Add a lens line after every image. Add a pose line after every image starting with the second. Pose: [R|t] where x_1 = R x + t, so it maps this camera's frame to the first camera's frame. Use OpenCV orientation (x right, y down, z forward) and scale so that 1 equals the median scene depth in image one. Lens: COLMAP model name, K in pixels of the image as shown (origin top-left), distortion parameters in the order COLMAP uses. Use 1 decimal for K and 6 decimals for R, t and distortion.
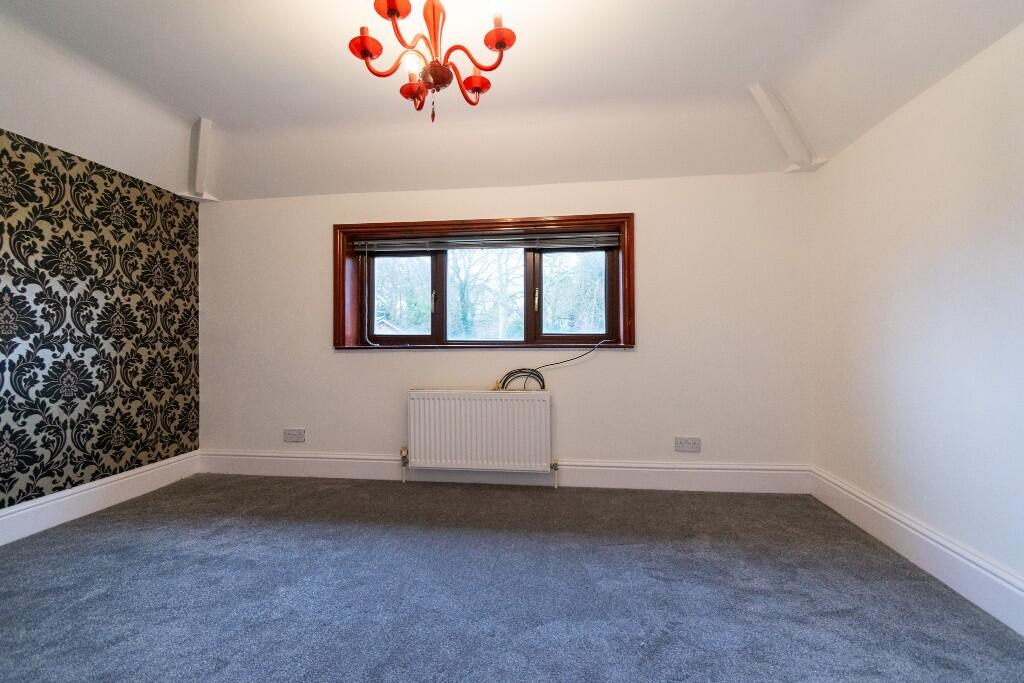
lens RADIAL K [[452.1, 0, 512.7], [0, 452.1, 340.3], [0, 0, 1]] dist [0.005624, -0.002156]
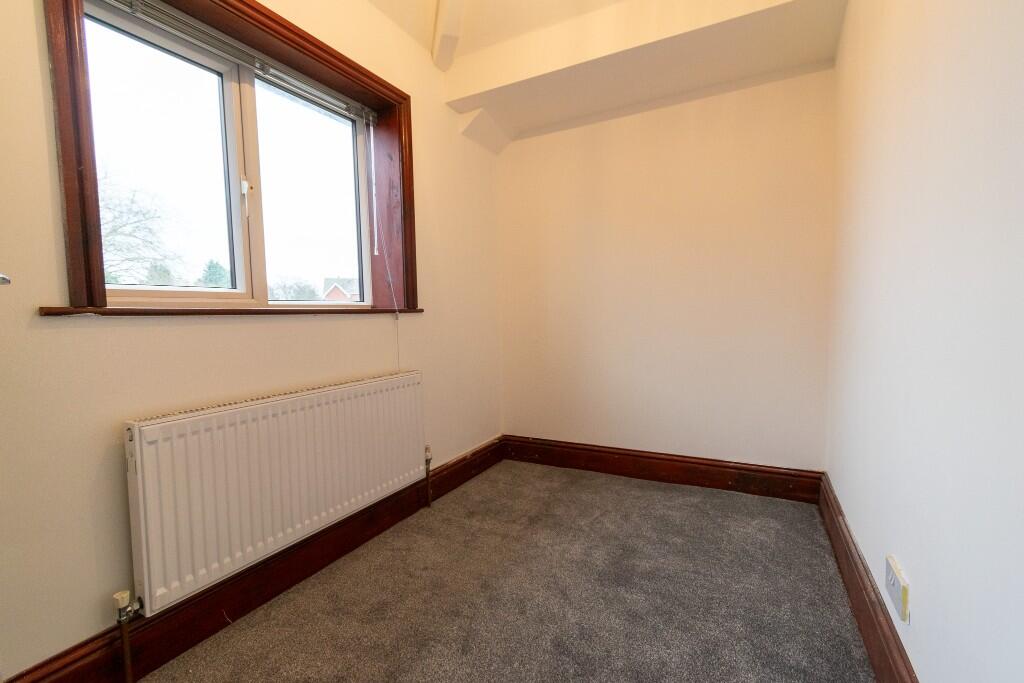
lens RADIAL K [[452.1, 0, 512.8], [0, 452.1, 342.4], [0, 0, 1]] dist [0.005624, -0.002156]
pose [[0.359013, -0.053089, 0.931822, -0.513424], [0.011768, 0.998559, 0.052358, 0.020350], [-0.933259, -0.007832, 0.359120, 0.546881]]
